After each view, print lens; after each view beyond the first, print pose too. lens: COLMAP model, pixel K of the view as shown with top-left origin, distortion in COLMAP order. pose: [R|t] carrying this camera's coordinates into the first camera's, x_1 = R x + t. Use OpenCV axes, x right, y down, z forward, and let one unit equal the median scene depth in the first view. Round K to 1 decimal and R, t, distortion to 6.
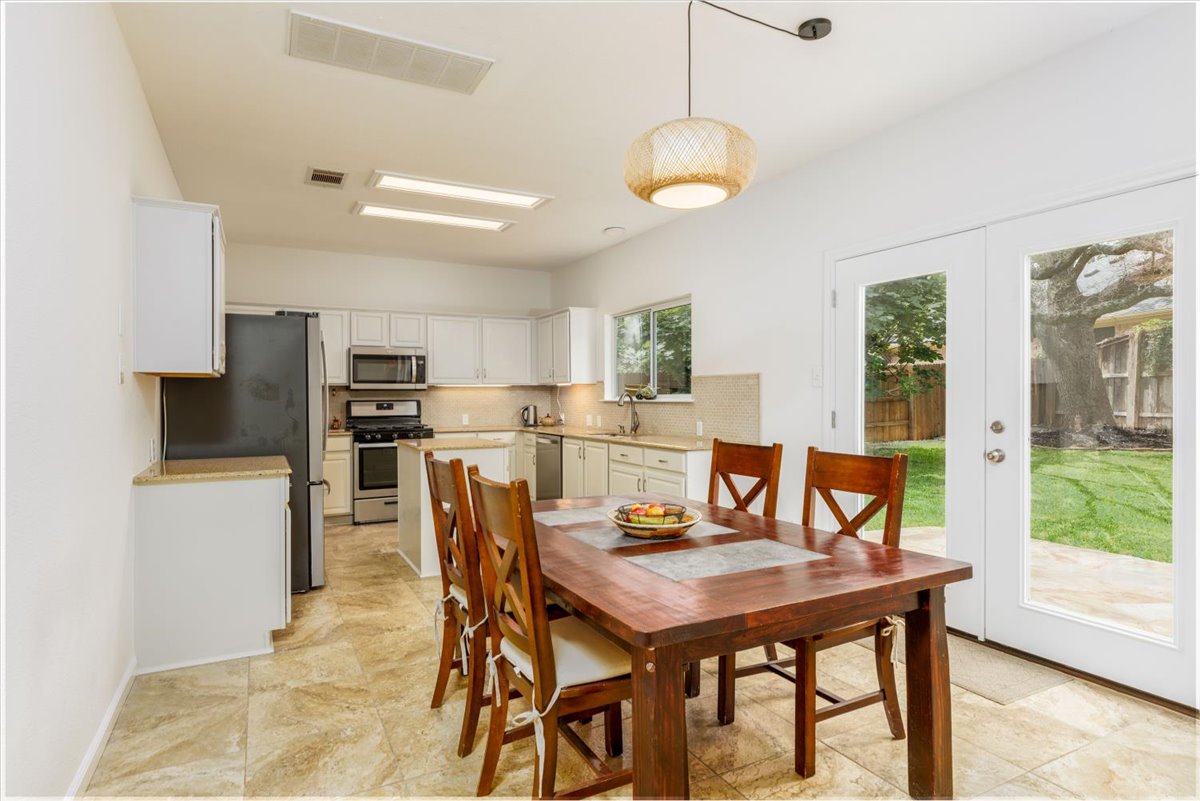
lens RADIAL K [[640.9, 0, 600.0], [0, 640.9, 400.5], [0, 0, 1]] dist [0.002553, 0.000513]
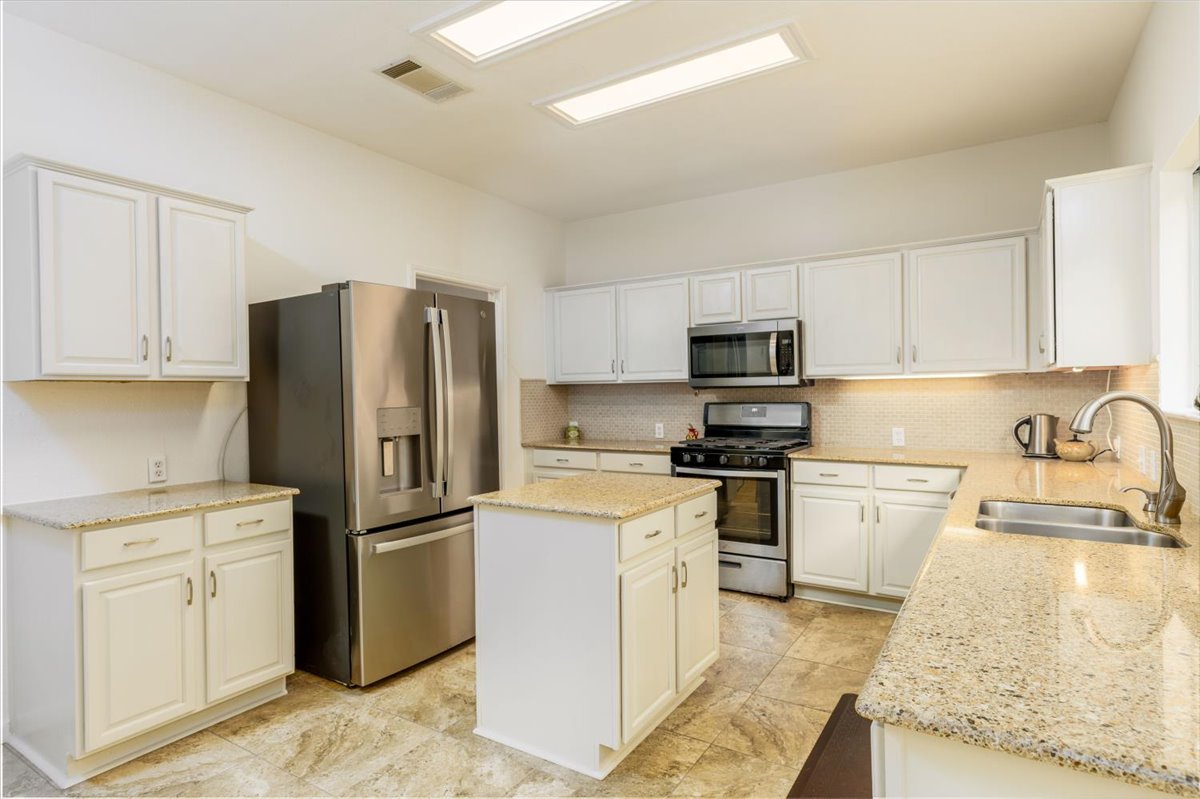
lens RADIAL K [[640.9, 0, 600.0], [0, 640.9, 399.5], [0, 0, 1]] dist [0.002553, 0.000513]
pose [[0.491679, 0.007143, -0.870747, 0.167602], [0.004366, 0.999934, 0.010668, -0.011381], [0.870765, -0.009047, 0.491615, 0.544417]]
